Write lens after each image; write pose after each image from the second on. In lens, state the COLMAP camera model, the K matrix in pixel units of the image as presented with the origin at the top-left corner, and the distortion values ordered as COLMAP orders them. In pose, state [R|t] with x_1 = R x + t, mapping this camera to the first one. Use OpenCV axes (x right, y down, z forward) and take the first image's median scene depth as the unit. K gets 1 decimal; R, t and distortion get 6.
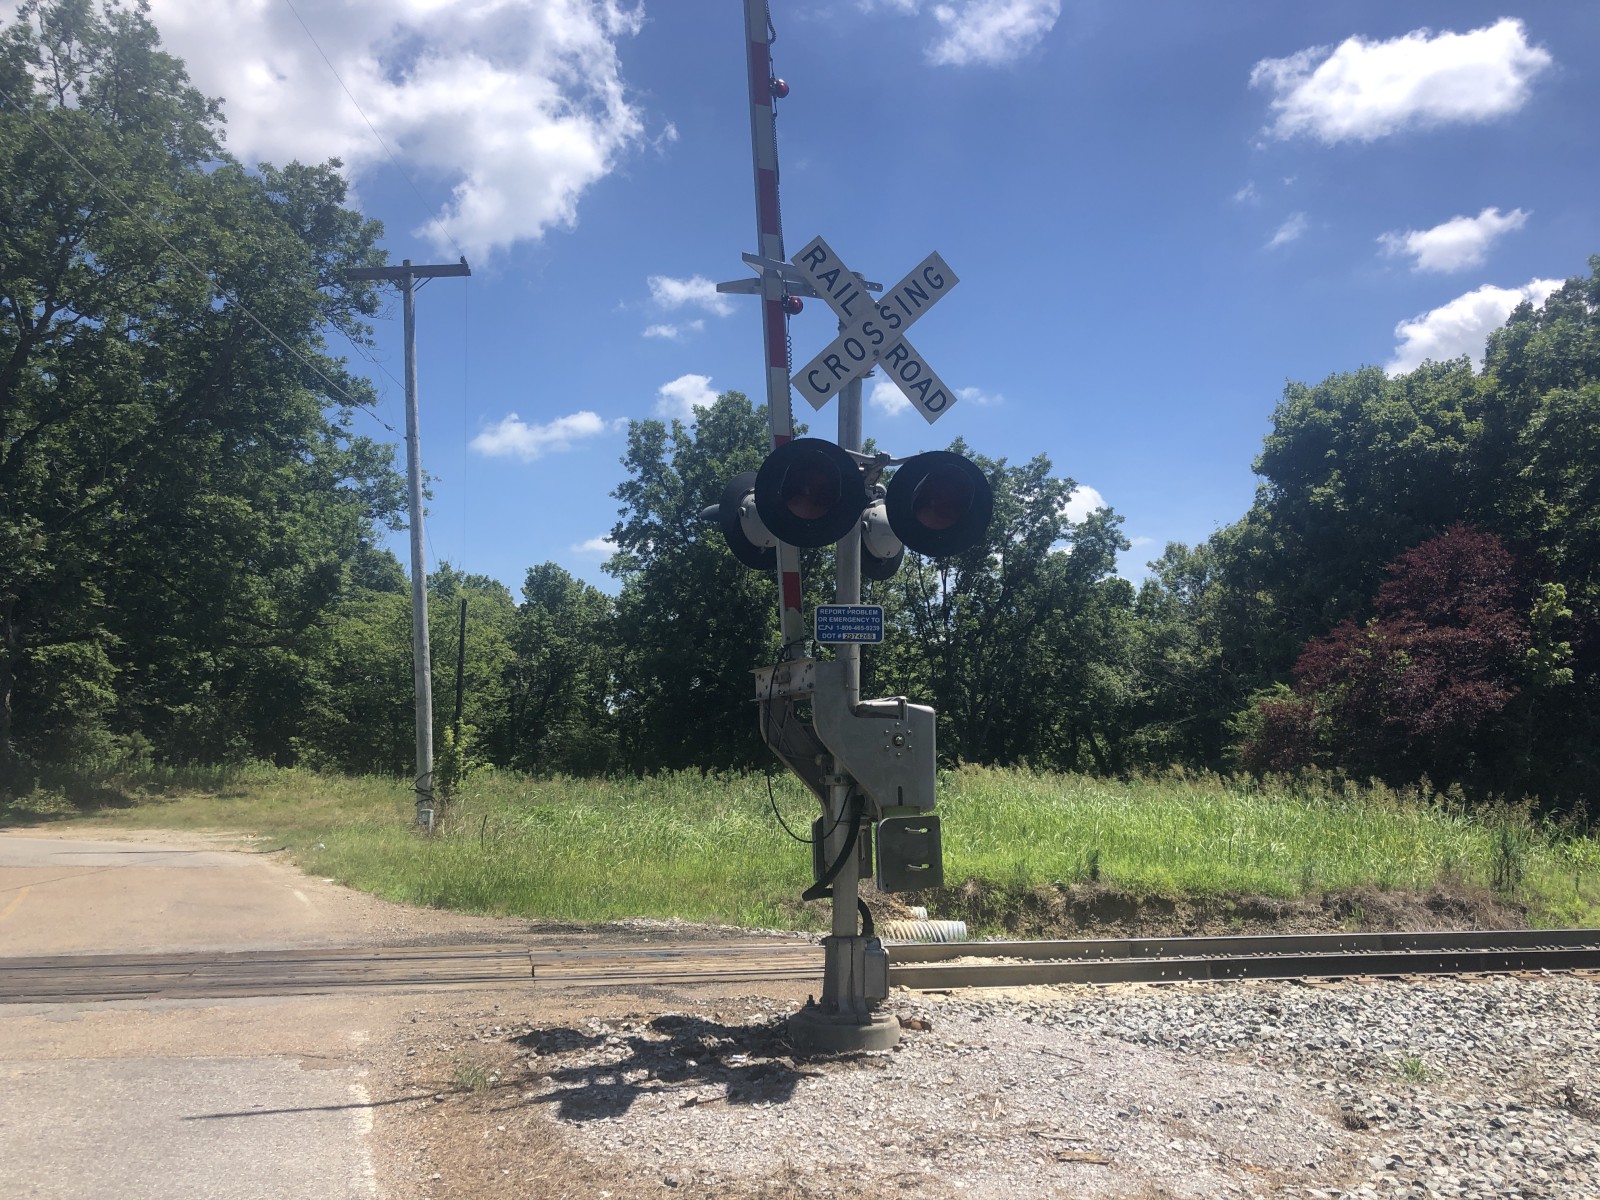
lens RADIAL K [[1268.6, 0, 800.0], [0, 1268.6, 600.0], [0, 0, 1]] dist [0.025309, -0.009296]
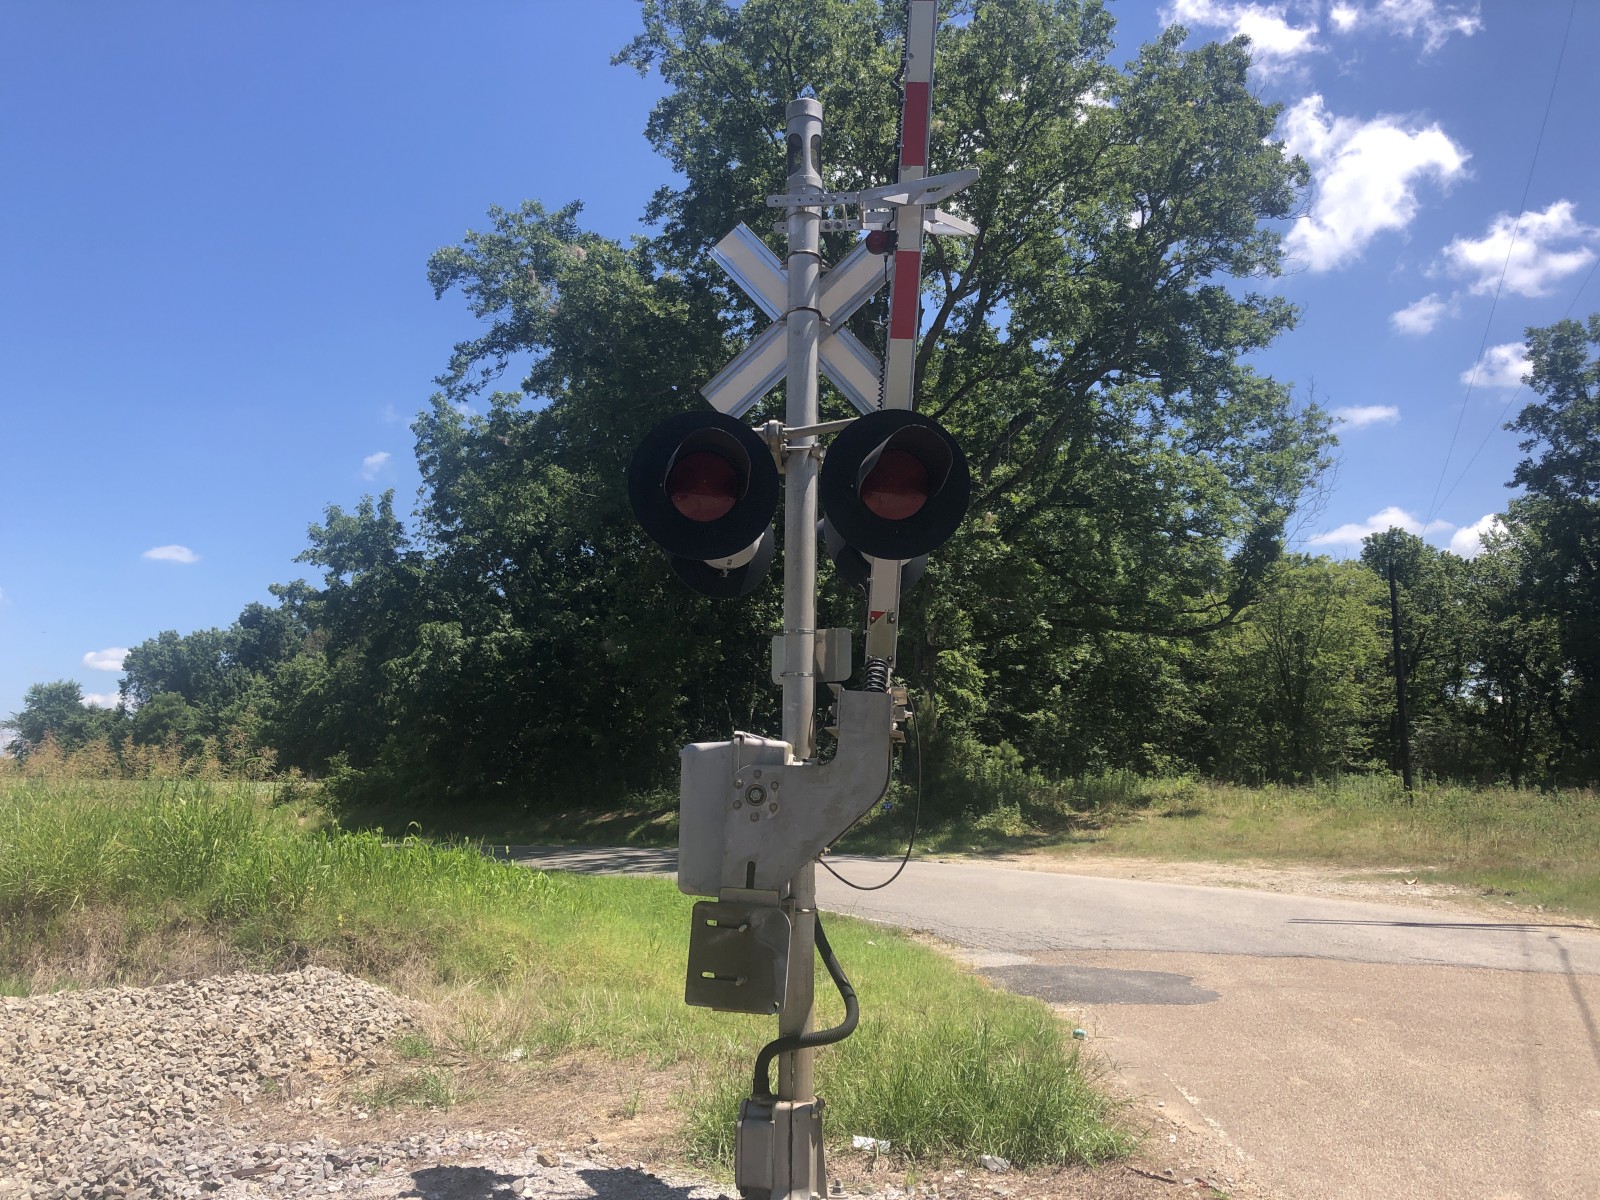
lens RADIAL K [[1281.8, 0, 800.0], [0, 1281.8, 600.0], [0, 0, 1]] dist [0.009063, -0.000239]
pose [[0.856055, -0.084053, -0.510005, -0.204132], [0.082587, 0.996256, -0.025566, 0.013974], [0.510244, -0.020234, 0.859792, 0.139393]]
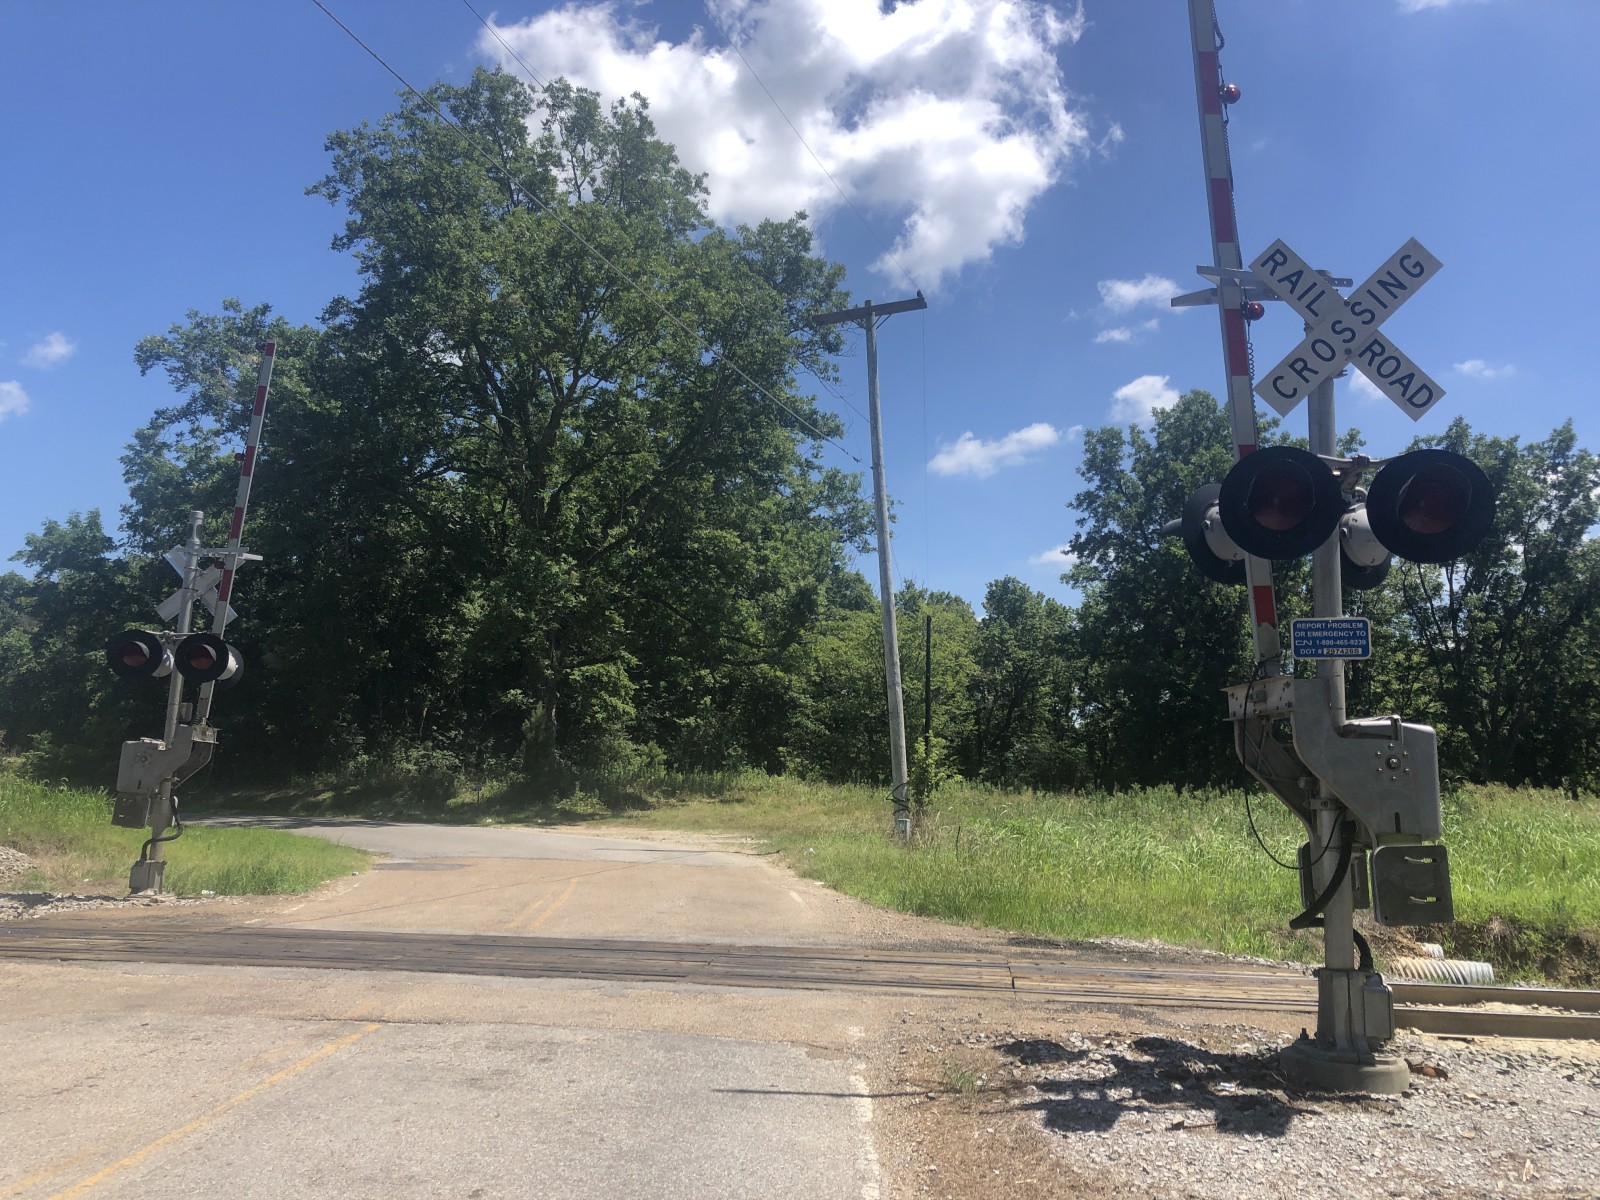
lens RADIAL K [[1271.4, 0, 794.6], [0, 1271.4, 570.8], [0, 0, 1]] dist [0.059836, -0.107374]
pose [[0.934678, -0.042197, -0.352982, 0.001445], [0.031068, 0.998827, -0.037138, -0.002705], [0.354135, 0.023745, 0.934893, -0.012805]]
